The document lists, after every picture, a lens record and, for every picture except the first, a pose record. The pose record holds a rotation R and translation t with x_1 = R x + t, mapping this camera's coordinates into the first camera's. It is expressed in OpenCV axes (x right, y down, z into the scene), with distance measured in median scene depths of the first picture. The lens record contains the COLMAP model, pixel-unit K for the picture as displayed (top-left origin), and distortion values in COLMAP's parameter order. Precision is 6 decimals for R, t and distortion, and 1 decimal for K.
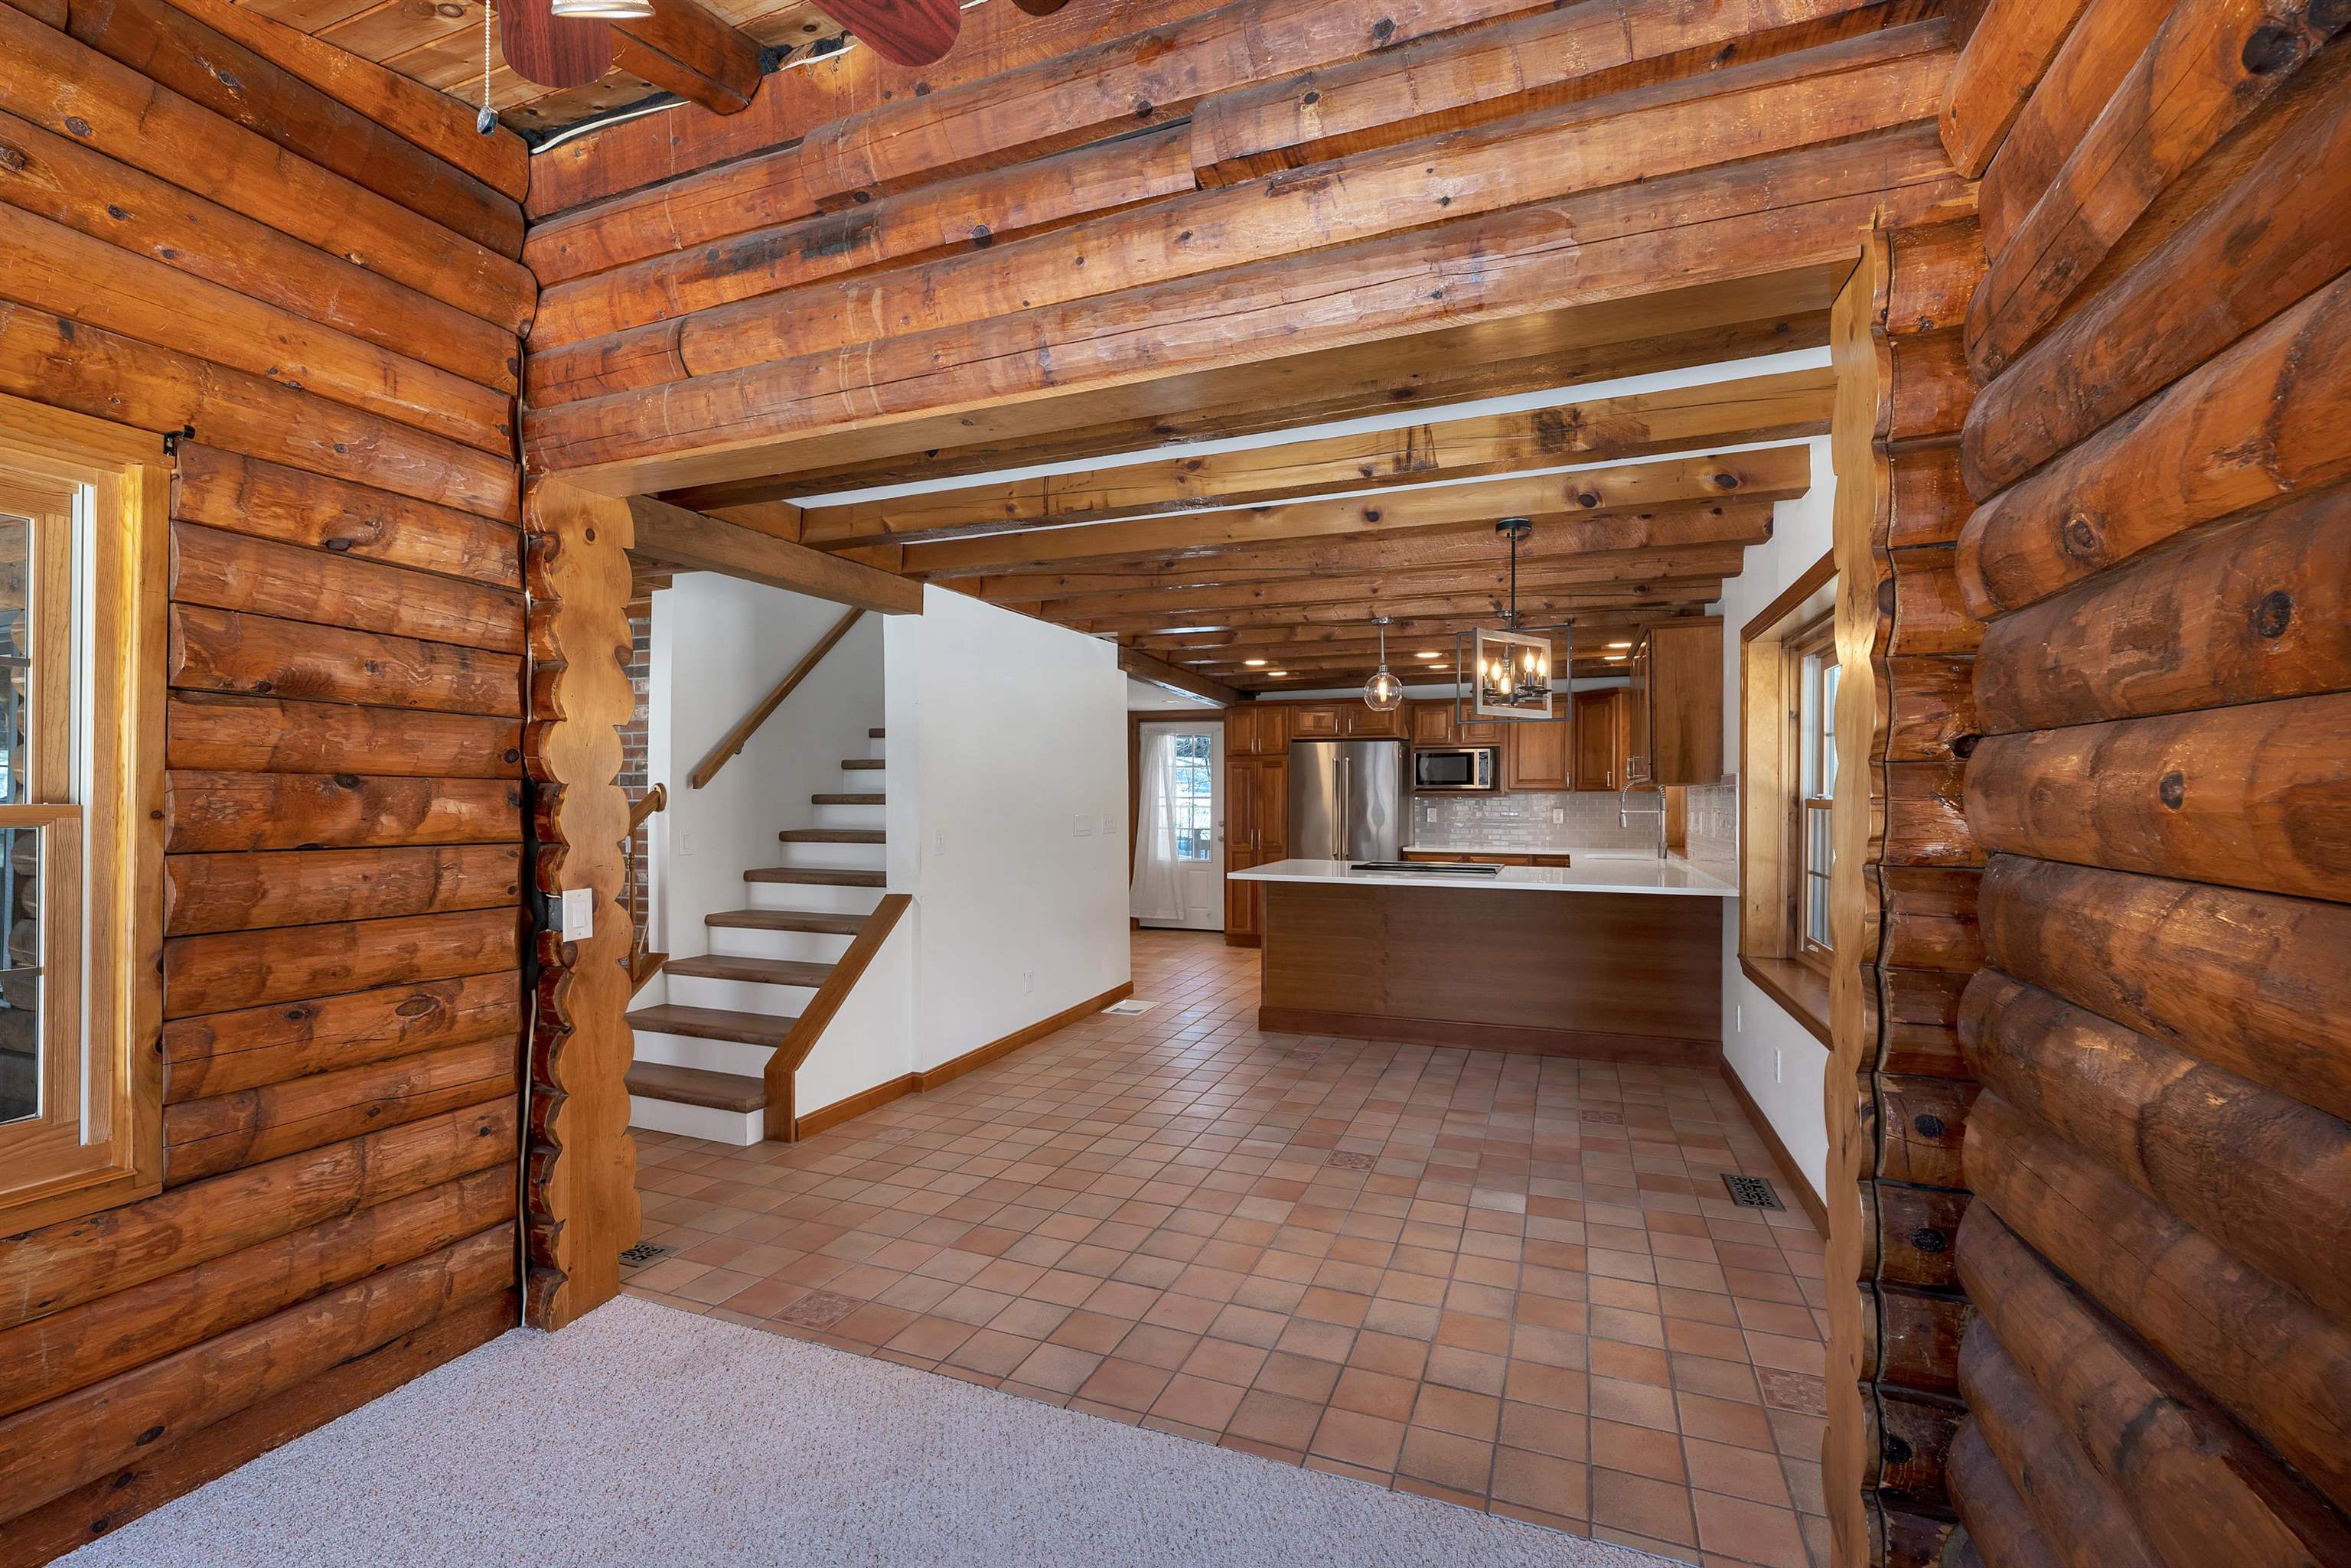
lens RADIAL K [[995.3, 0, 1189.4], [0, 995.3, 794.1], [0, 0, 1]] dist [-0.001598, 0.000498]
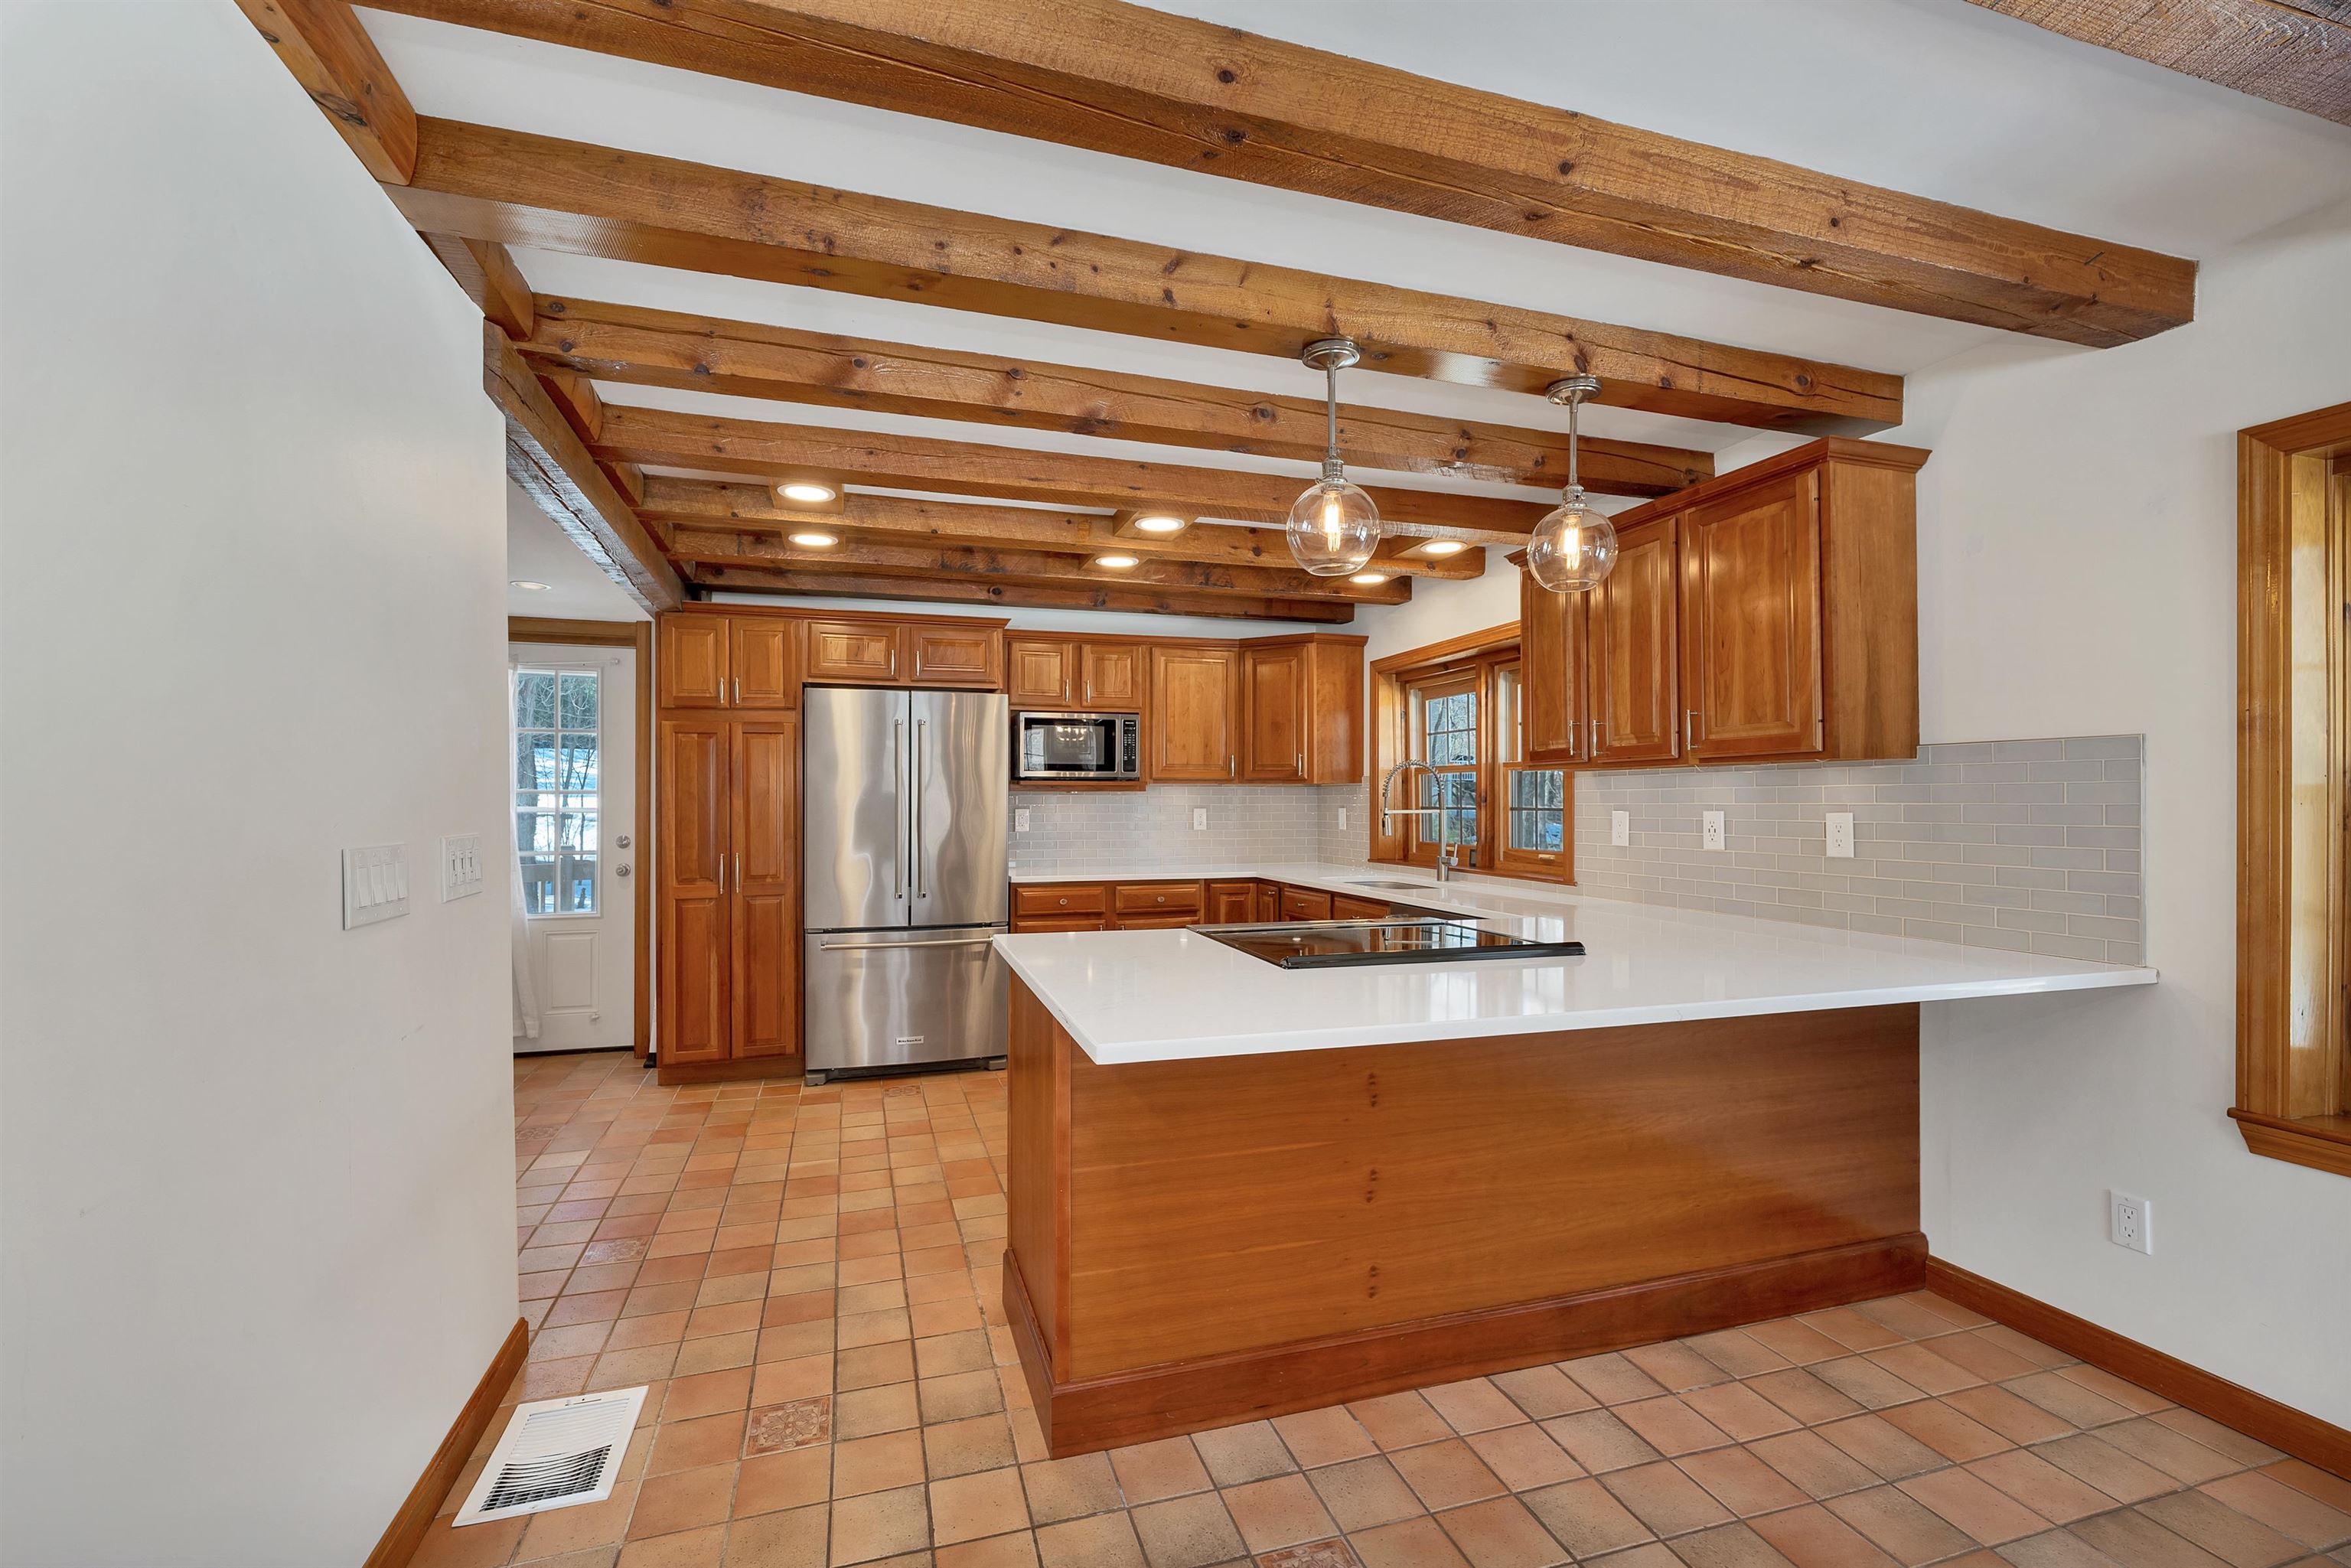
lens RADIAL K [[995.3, 0, 1158.0], [0, 995.3, 801.2], [0, 0, 1]] dist [-0.001598, 0.000498]
pose [[0.792310, -0.007856, 0.610068, -0.073664], [0.002471, 0.999950, 0.009667, 0.003825], [-0.610114, -0.006152, 0.792290, 0.470816]]
